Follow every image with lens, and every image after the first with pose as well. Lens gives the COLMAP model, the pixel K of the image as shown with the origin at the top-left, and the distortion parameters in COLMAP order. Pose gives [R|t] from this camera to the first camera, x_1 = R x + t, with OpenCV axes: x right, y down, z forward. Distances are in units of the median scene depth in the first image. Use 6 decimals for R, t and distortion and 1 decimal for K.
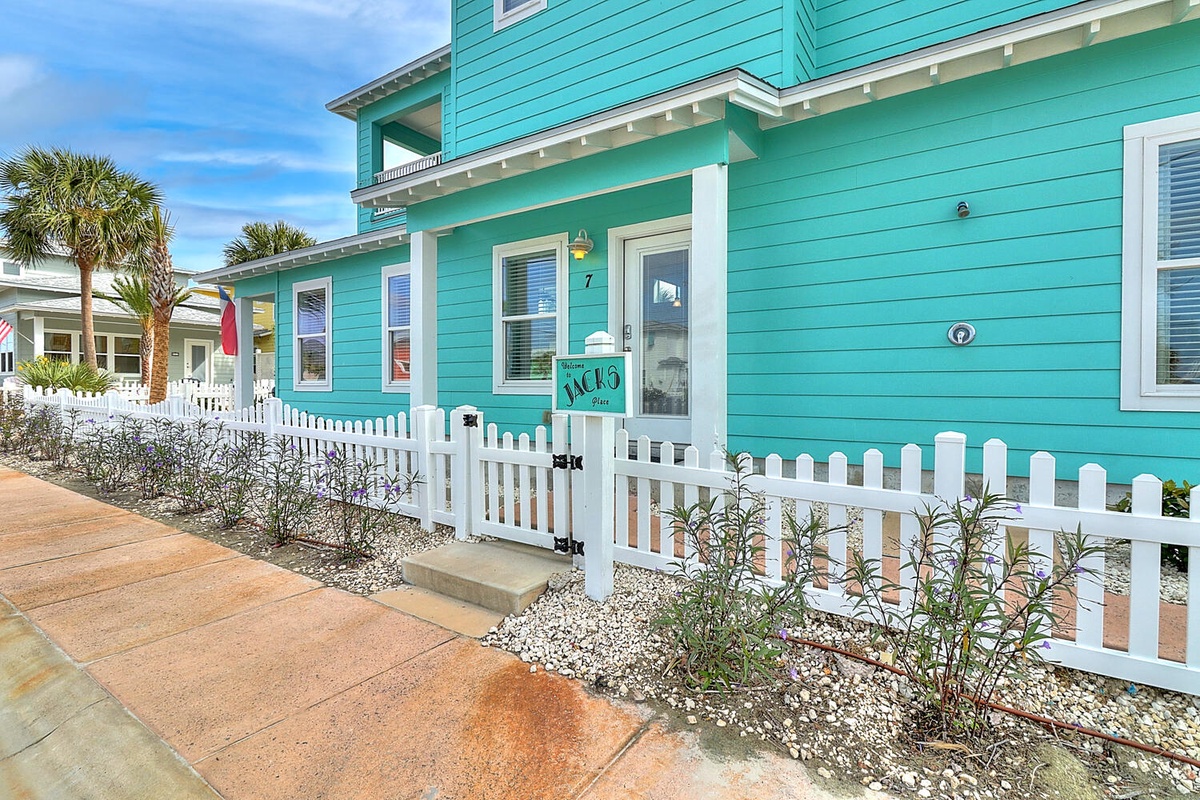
lens RADIAL K [[547.7, 0, 614.9], [0, 547.7, 402.3], [0, 0, 1]] dist [0.002203, -0.001602]
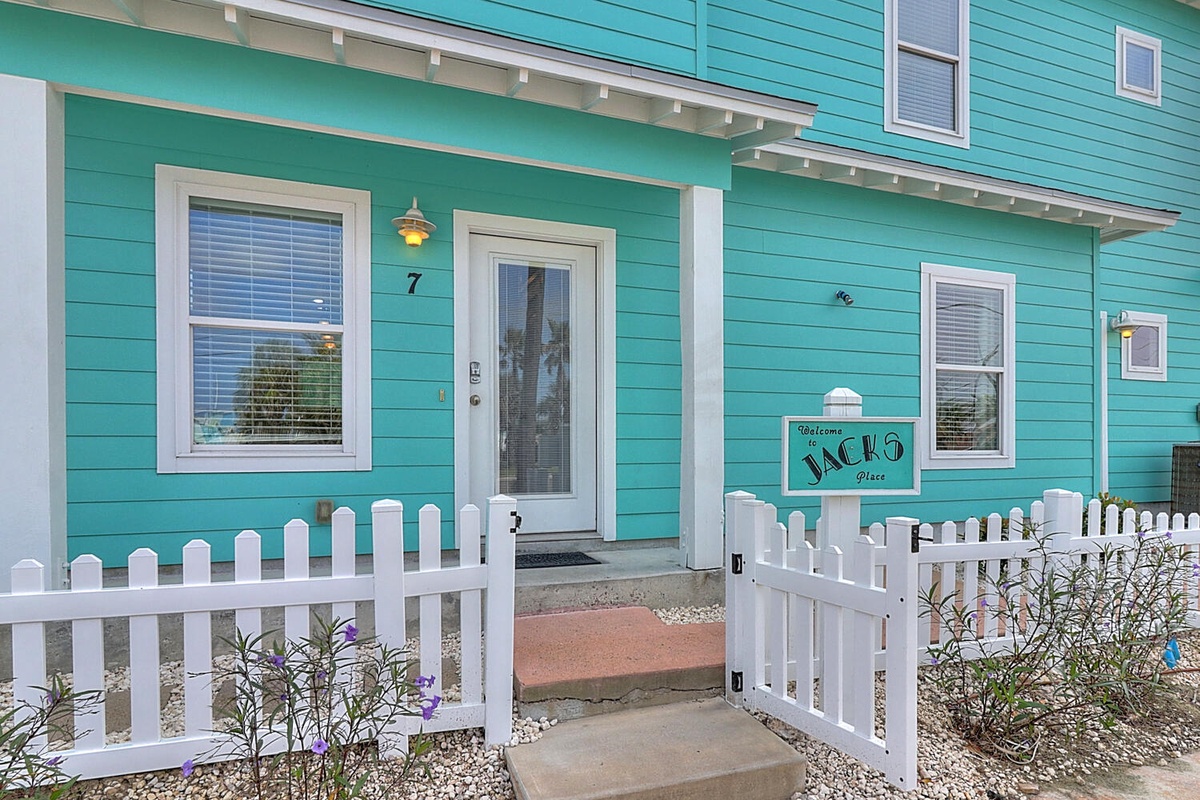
lens RADIAL K [[688.4, 0, 646.6], [0, 688.4, 458.0], [0, 0, 1]] dist [-0.007787, -0.002558]
pose [[0.572238, -0.015472, 0.819941, -0.837464], [0.027392, 0.999625, -0.000255, -0.030233], [-0.819630, 0.022606, 0.572448, 0.558001]]
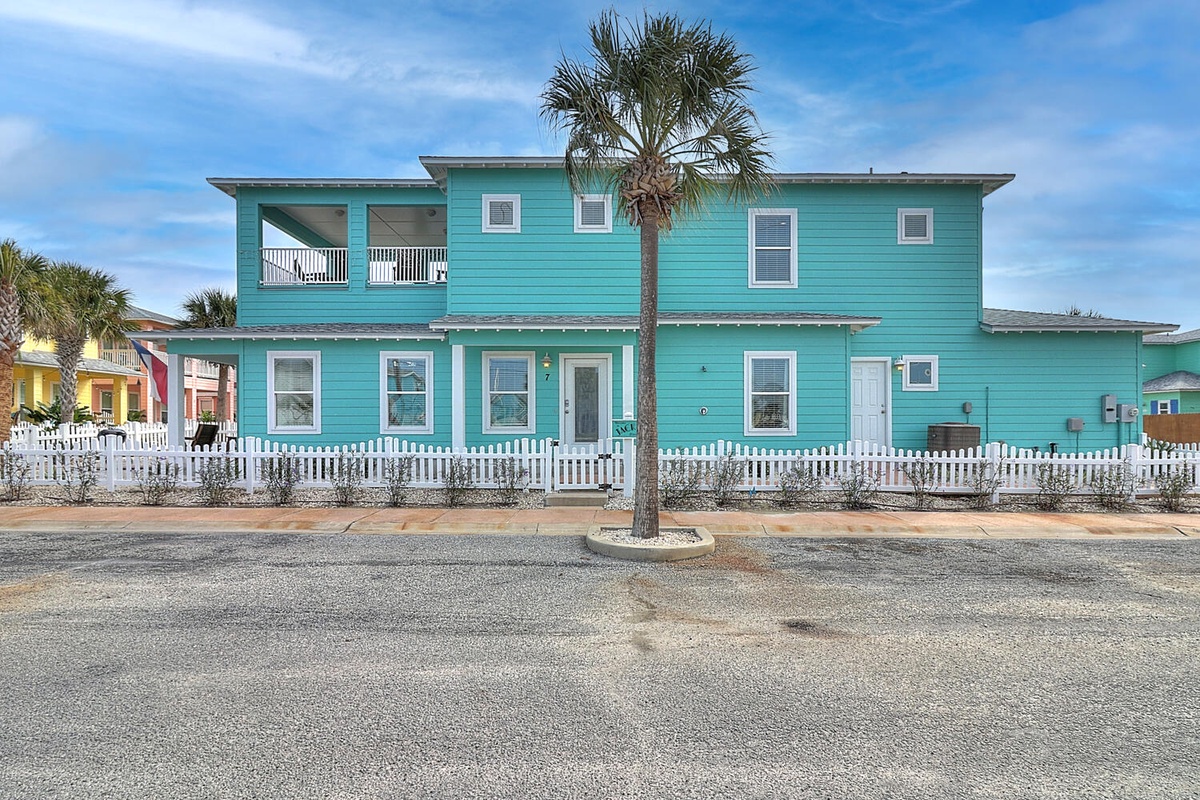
lens RADIAL K [[603.3, 0, 612.2], [0, 603.3, 434.0], [0, 0, 1]] dist [-0.005458, 0.001309]
pose [[0.837527, -0.009148, 0.546319, -1.681841], [0.019010, 0.999742, -0.012402, 0.031691], [-0.546065, 0.020773, 0.837485, -1.560320]]
